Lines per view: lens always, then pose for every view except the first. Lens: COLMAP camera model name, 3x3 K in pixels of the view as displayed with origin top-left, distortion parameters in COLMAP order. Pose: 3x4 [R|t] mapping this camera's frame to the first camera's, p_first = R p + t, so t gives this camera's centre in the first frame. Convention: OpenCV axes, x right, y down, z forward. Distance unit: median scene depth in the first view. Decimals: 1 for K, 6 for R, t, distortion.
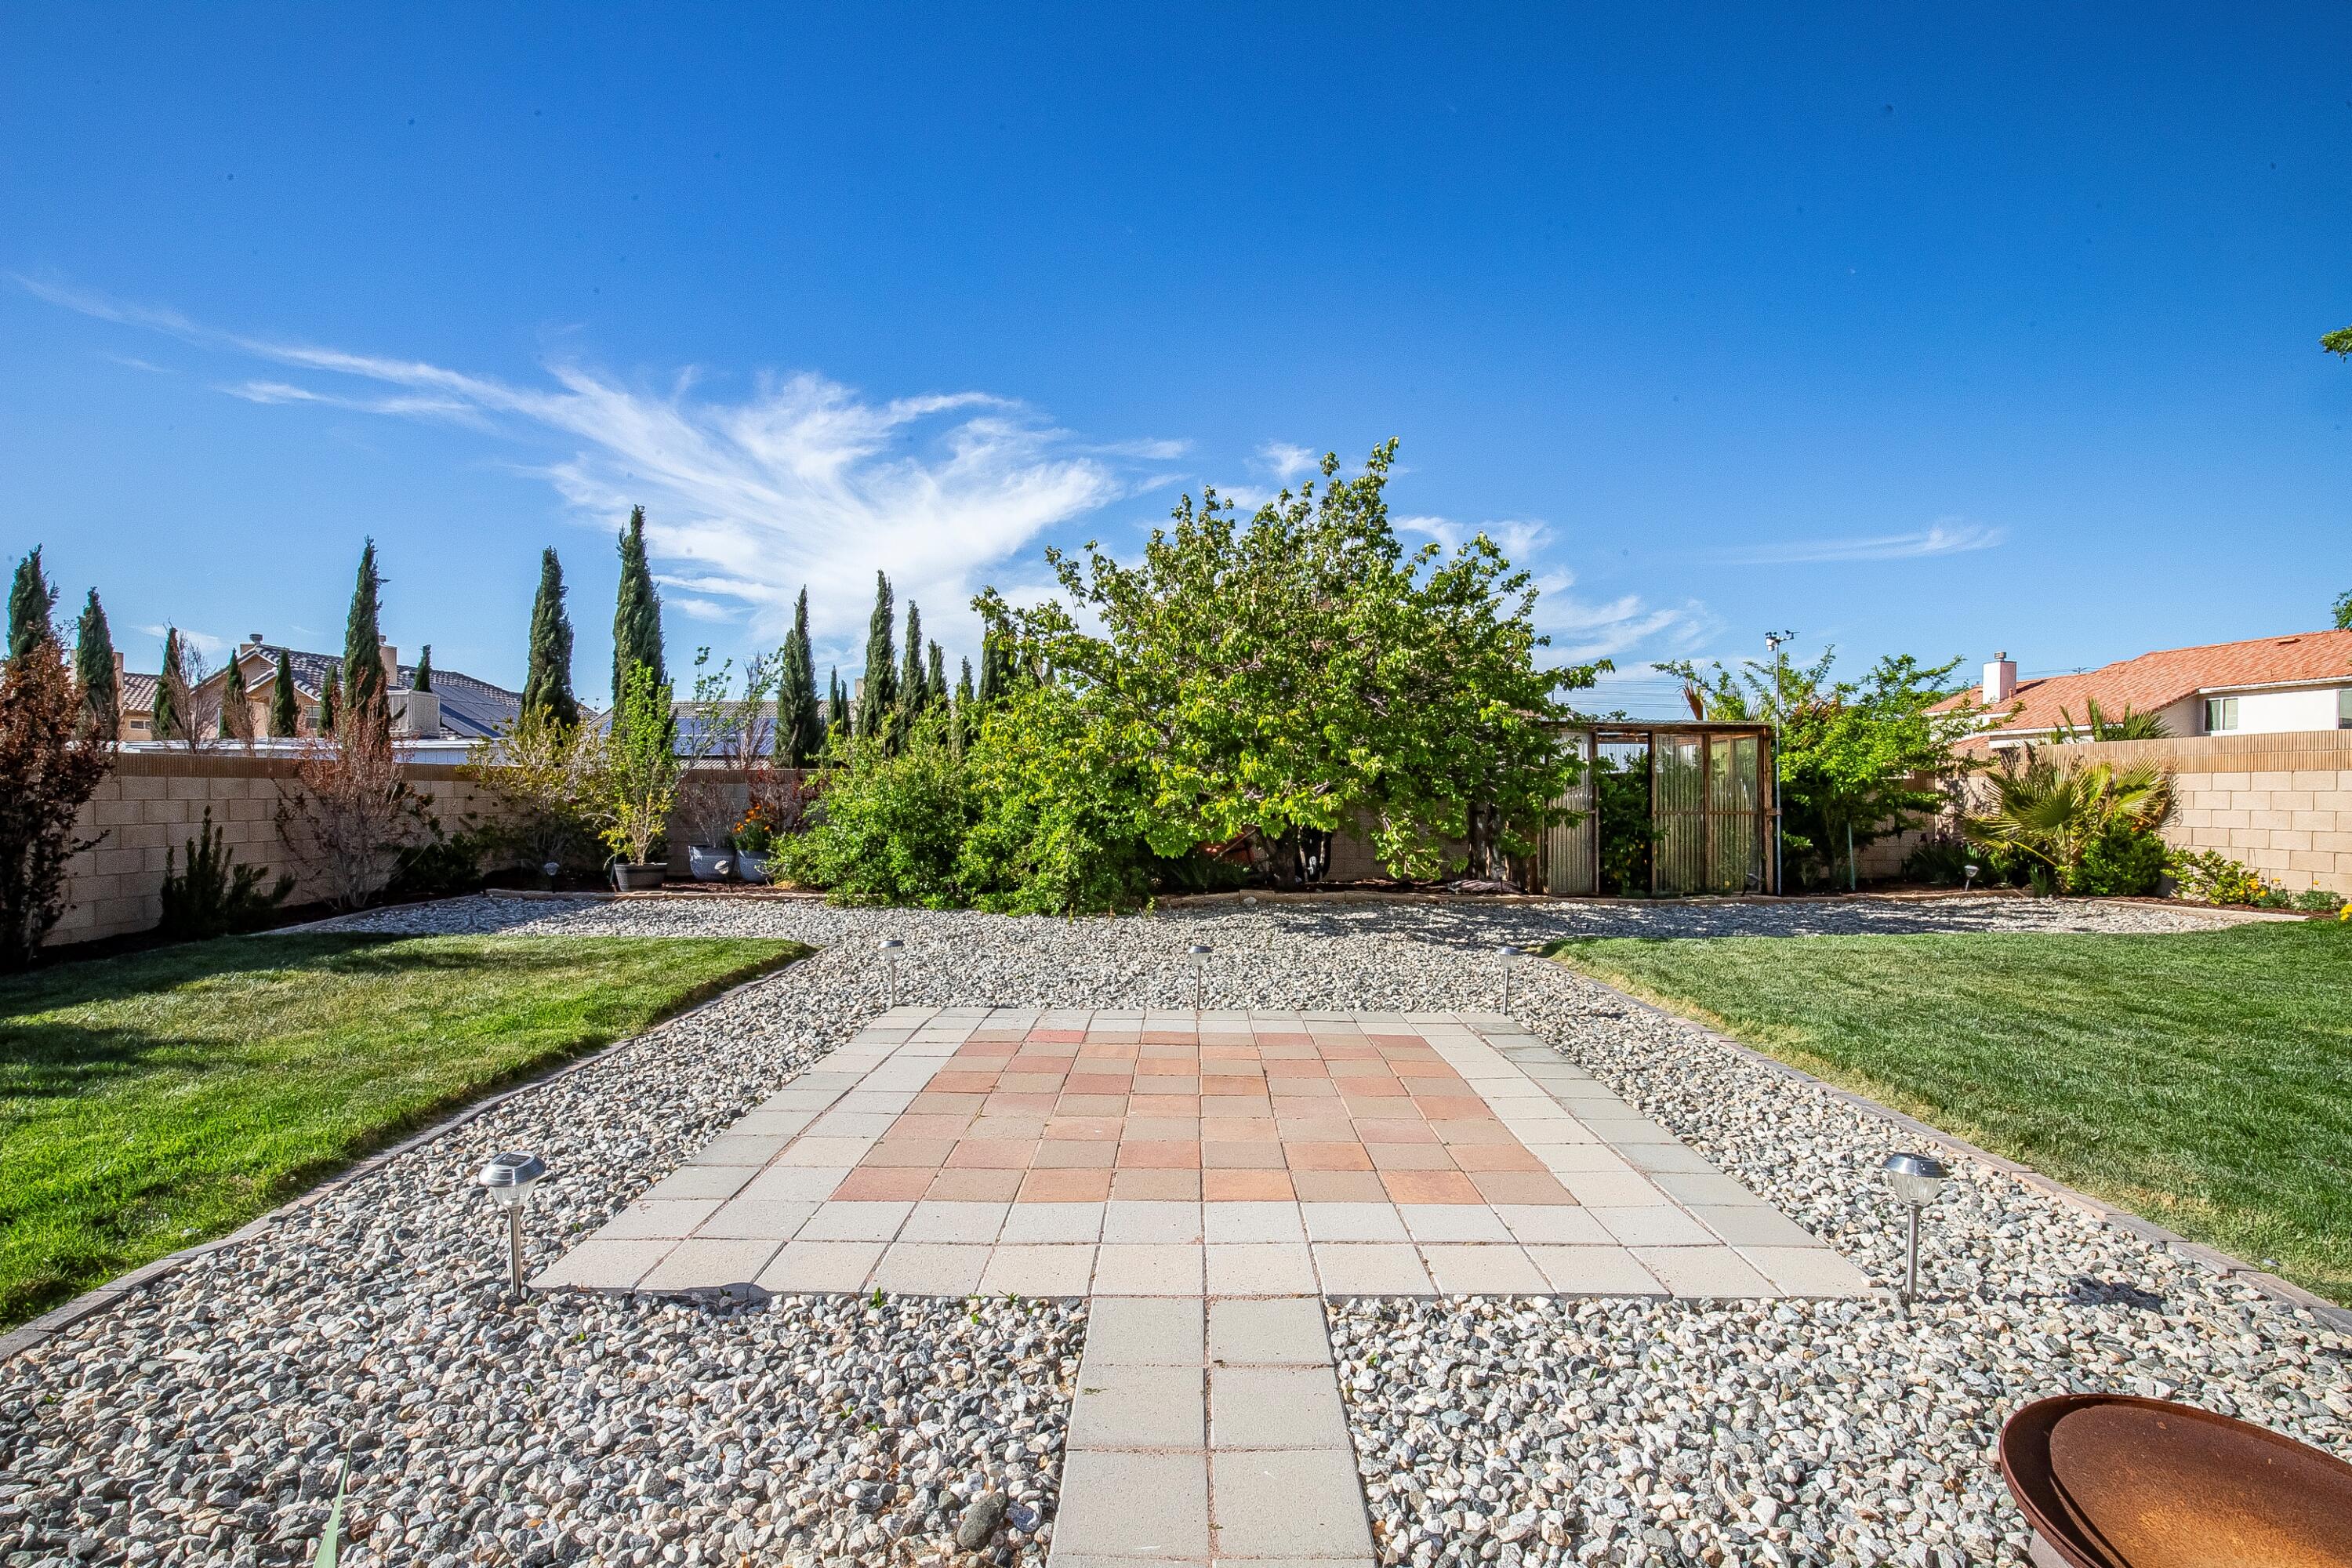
lens RADIAL K [[1091.8, 0, 1172.9], [0, 1091.8, 837.7], [0, 0, 1]] dist [-0.001298, -0.000172]
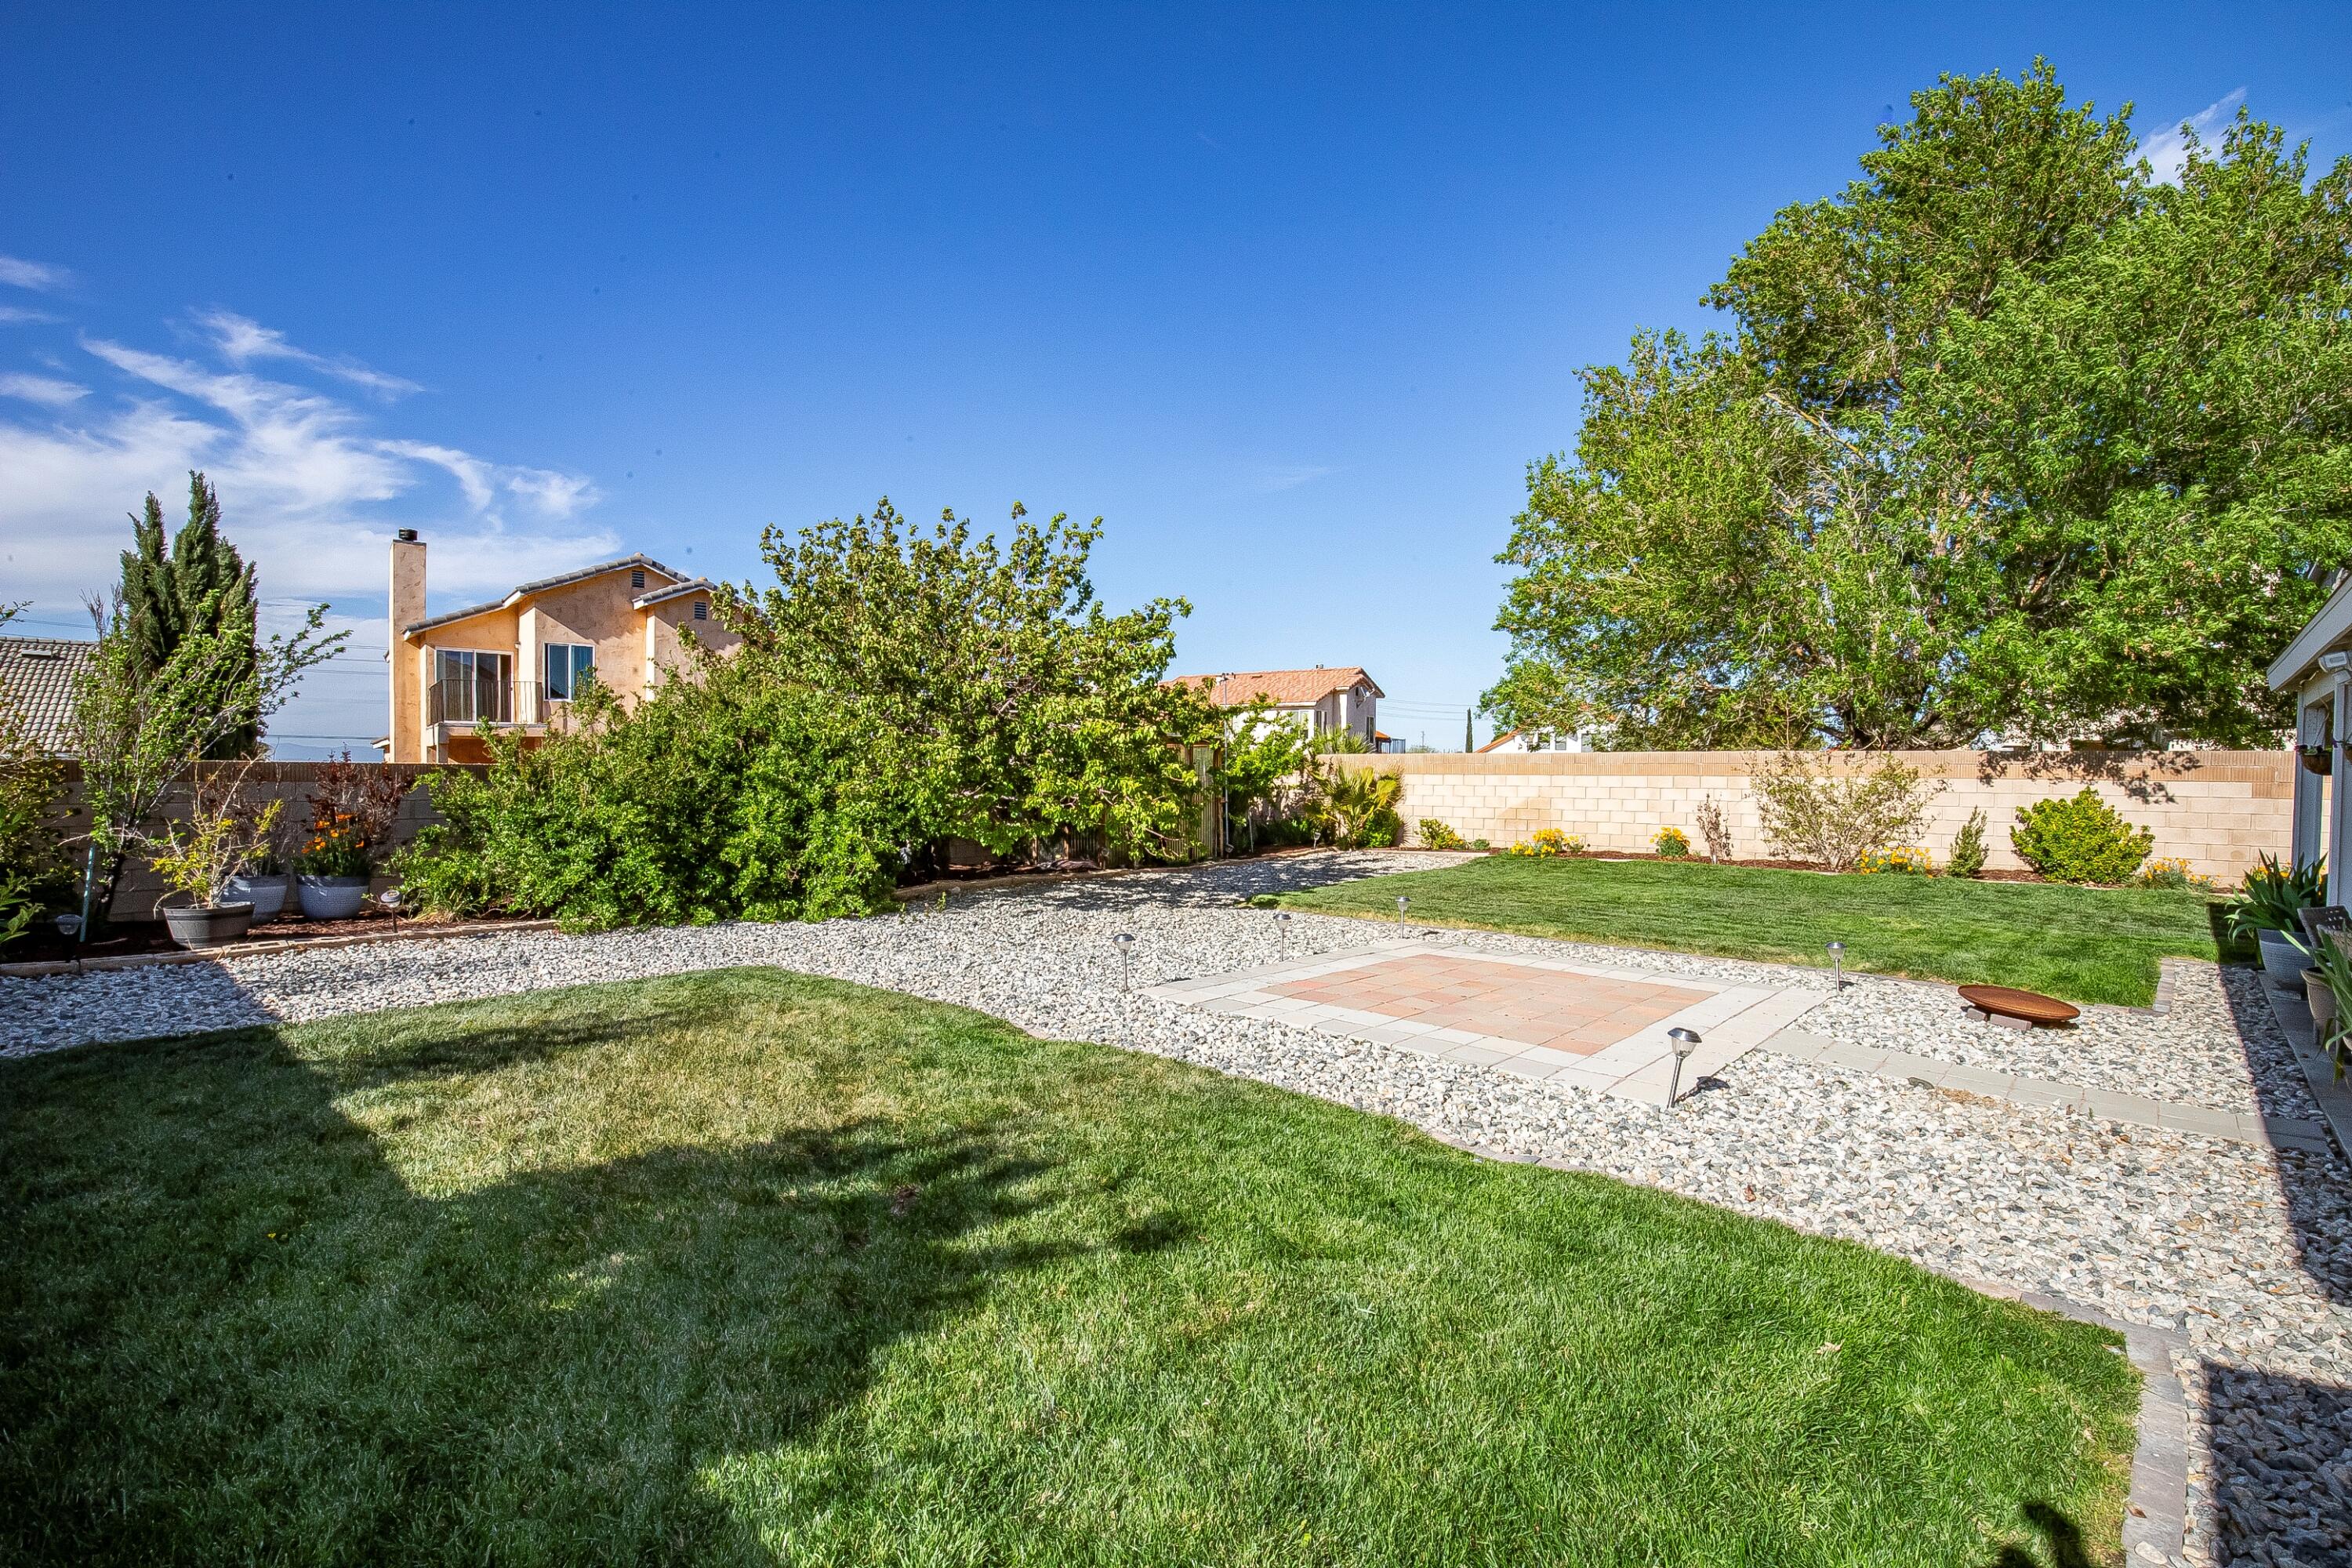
lens RADIAL K [[1119.5, 0, 1176.5], [0, 1119.5, 770.0], [0, 0, 1]] dist [-0.059148, -0.000067]
pose [[0.659011, 0.004809, 0.752118, -0.616169], [0.020923, 0.999475, -0.024724, -0.028996], [-0.751842, 0.032030, 0.658565, 0.091449]]
